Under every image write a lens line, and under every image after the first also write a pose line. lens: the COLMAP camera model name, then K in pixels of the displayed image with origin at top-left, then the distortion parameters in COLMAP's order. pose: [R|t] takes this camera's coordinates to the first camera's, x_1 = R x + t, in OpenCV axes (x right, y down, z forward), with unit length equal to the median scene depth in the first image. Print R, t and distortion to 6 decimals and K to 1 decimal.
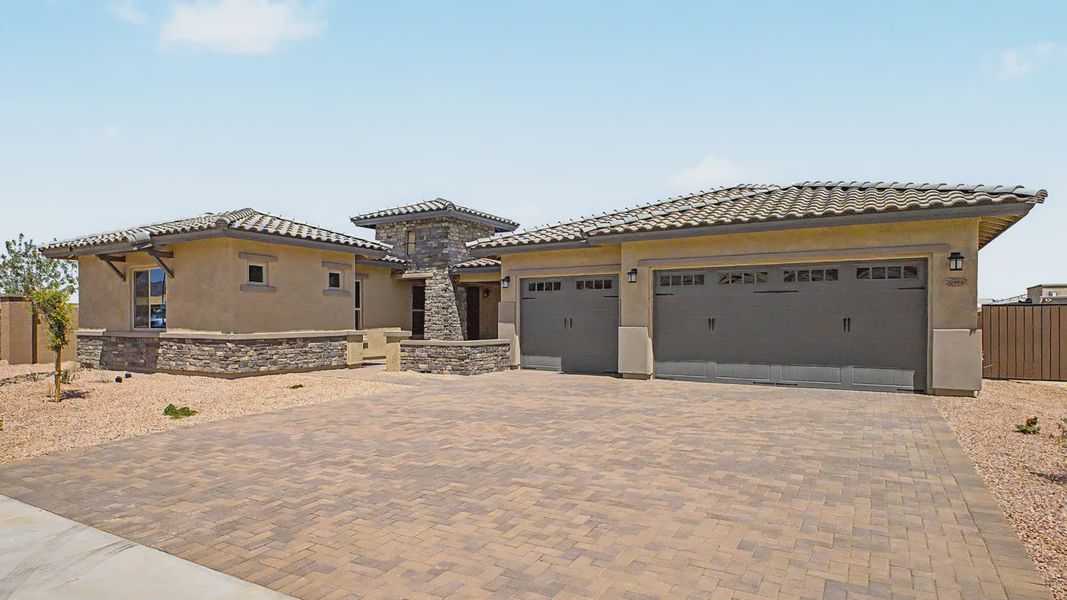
lens RADIAL K [[591.1, 0, 504.5], [0, 591.1, 302.8], [0, 0, 1]] dist [0.004855, 0.000675]
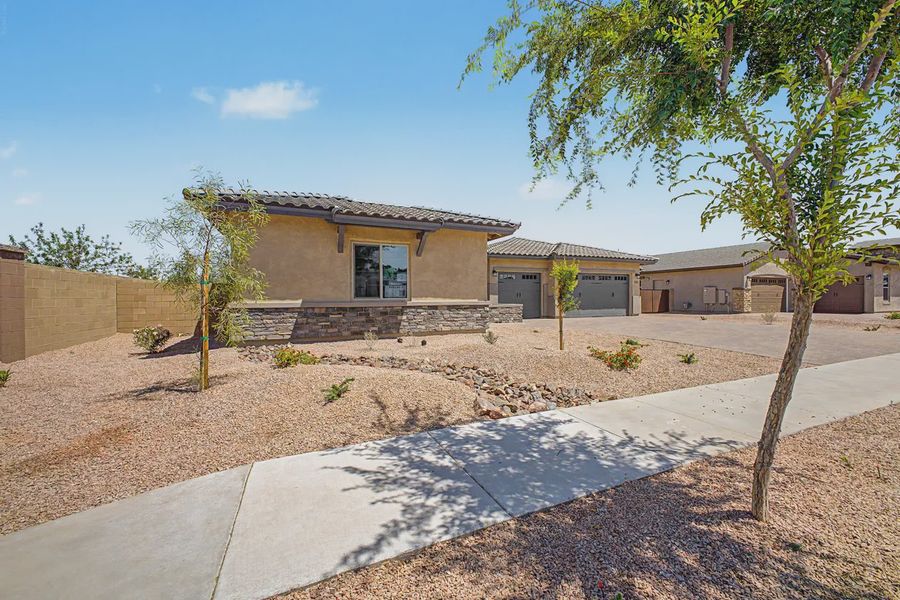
lens RADIAL K [[359.3, 0, 455.1], [0, 359.3, 297.9], [0, 0, 1]] dist [0.007357, -0.000680]
pose [[0.553802, -0.002600, 0.832644, -1.126629], [-0.016823, 0.999756, 0.014311, 0.031768], [-0.832478, -0.021933, 0.553623, 0.538554]]
